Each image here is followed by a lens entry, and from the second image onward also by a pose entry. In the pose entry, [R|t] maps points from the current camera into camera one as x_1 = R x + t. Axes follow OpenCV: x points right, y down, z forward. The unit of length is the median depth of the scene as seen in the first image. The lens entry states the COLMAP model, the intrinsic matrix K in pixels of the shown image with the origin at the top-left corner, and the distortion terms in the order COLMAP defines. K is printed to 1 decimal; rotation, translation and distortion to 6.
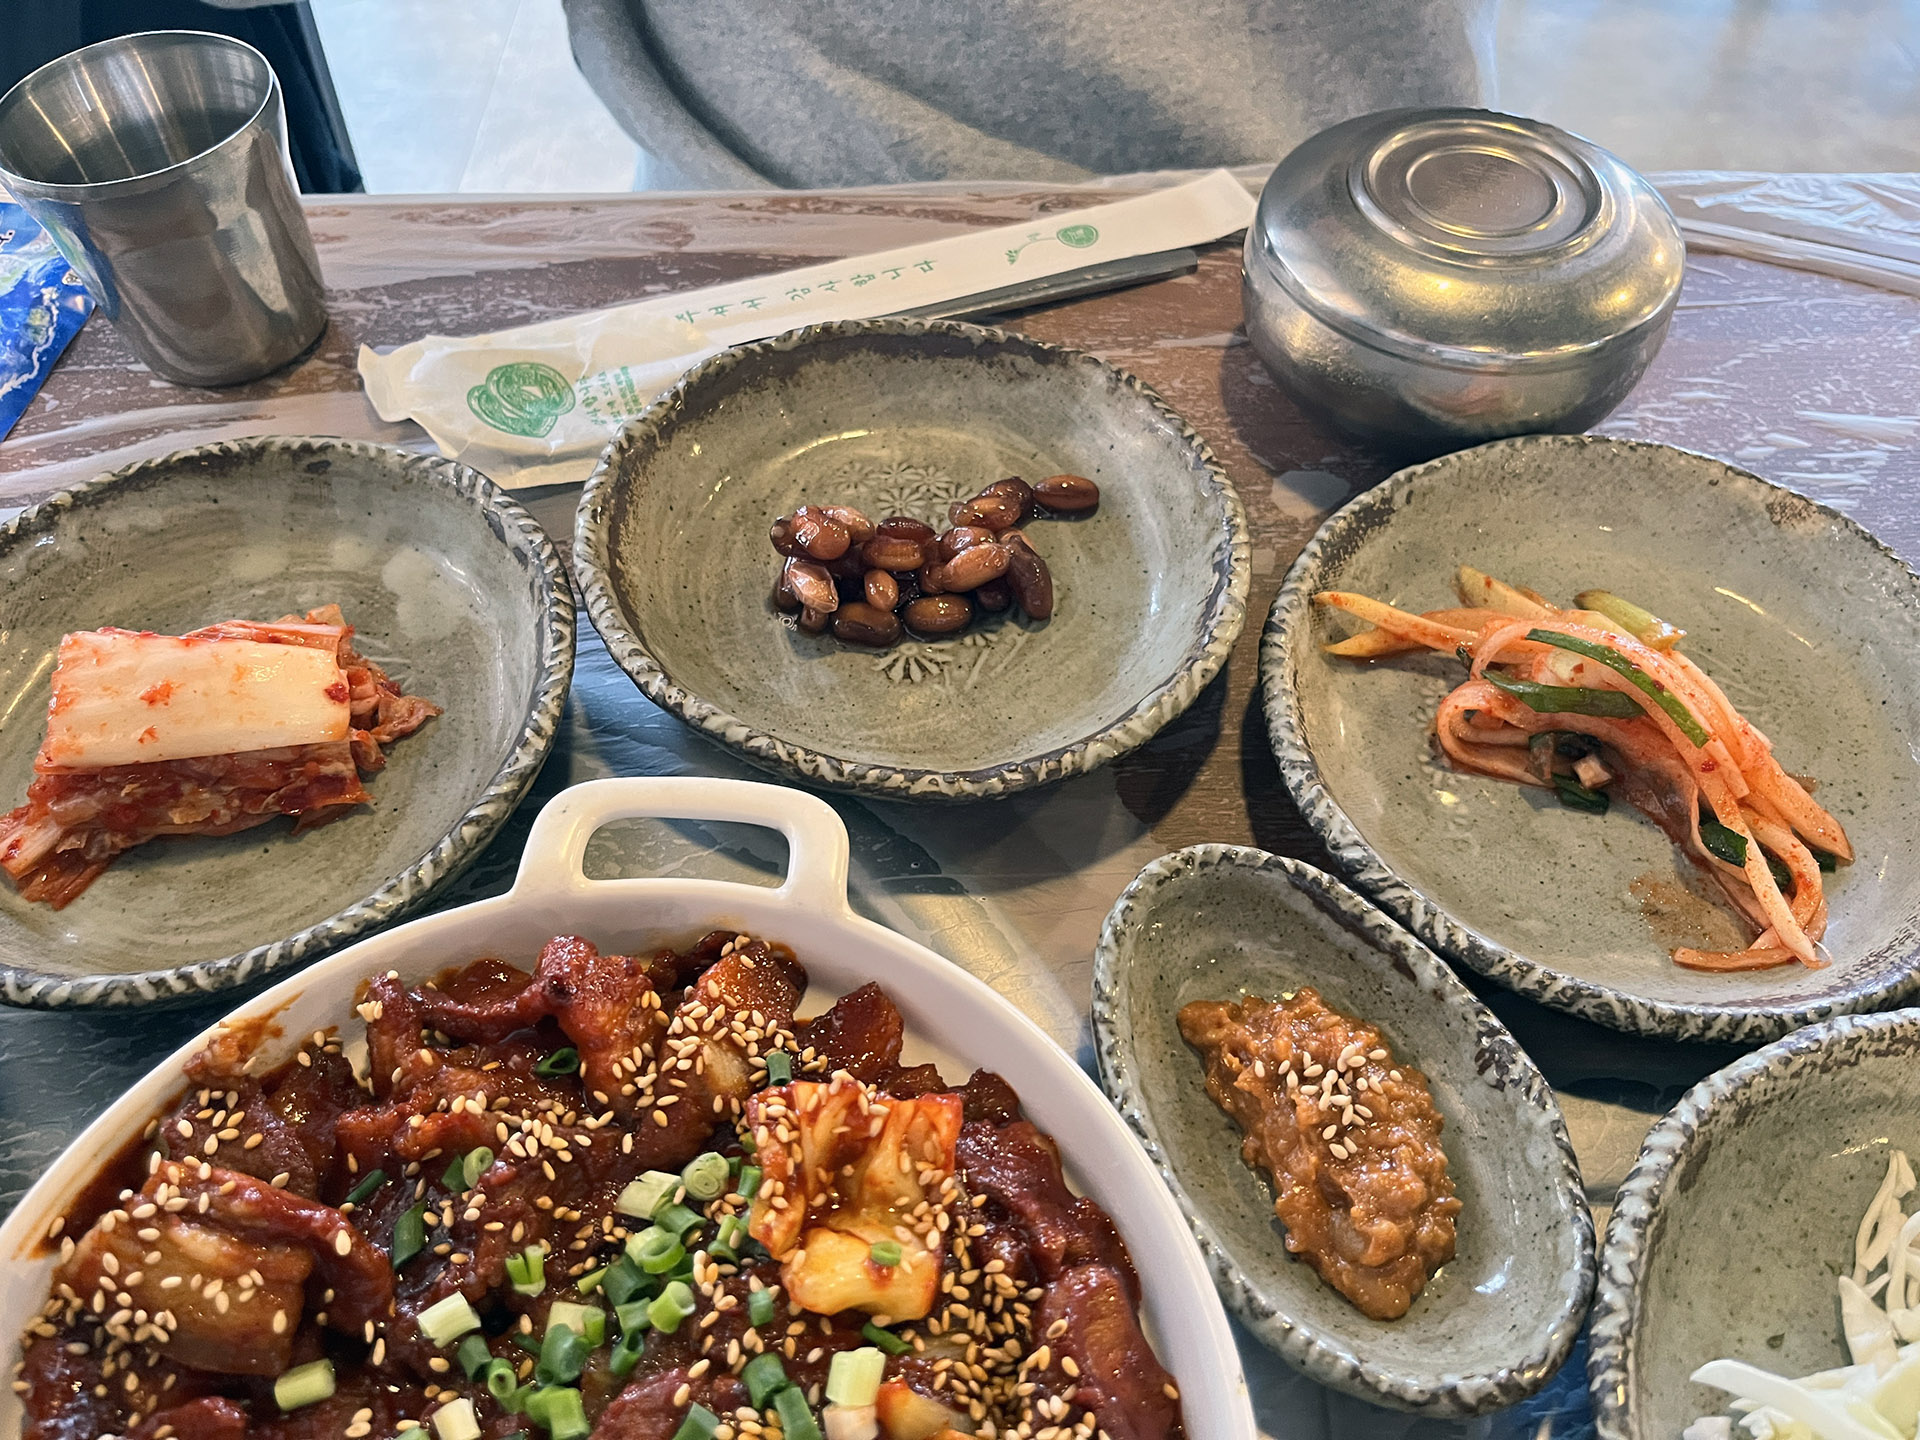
lens RADIAL K [[1480.3, 0, 960.0], [0, 1480.3, 720.0], [0, 0, 1]] dist [0.063039, -0.098557]
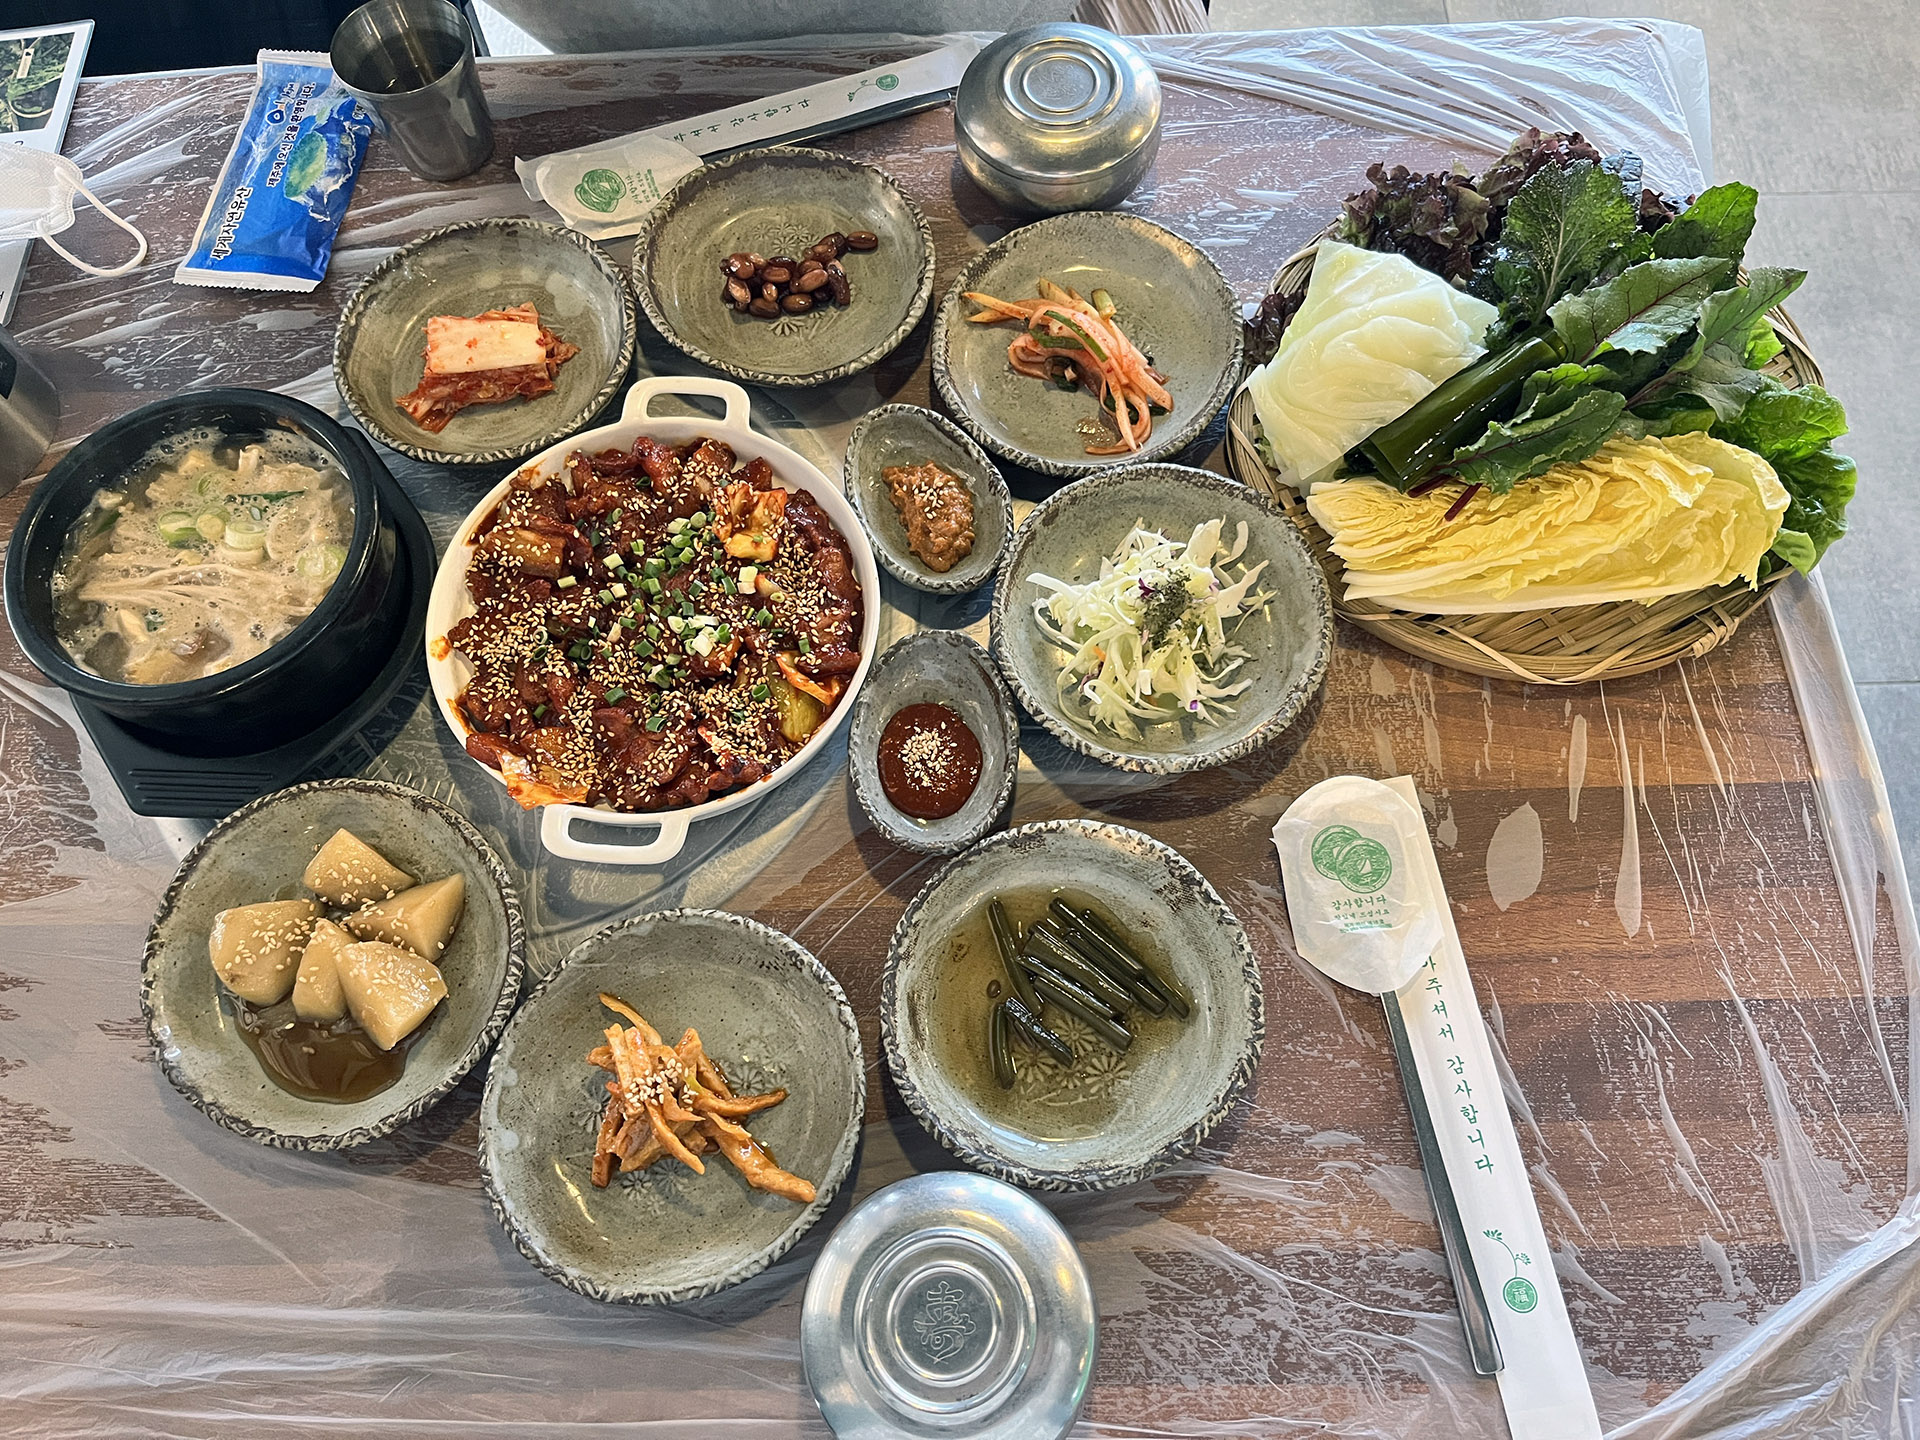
lens RADIAL K [[1480.3, 0, 960.0], [0, 1480.3, 720.0], [0, 0, 1]] dist [0.063039, -0.098557]
pose [[0.999608, -0.000168, -0.028002, 0.373686], [0.006843, 0.971129, 0.238456, 0.006208], [0.027153, -0.238554, 0.970750, -1.671122]]
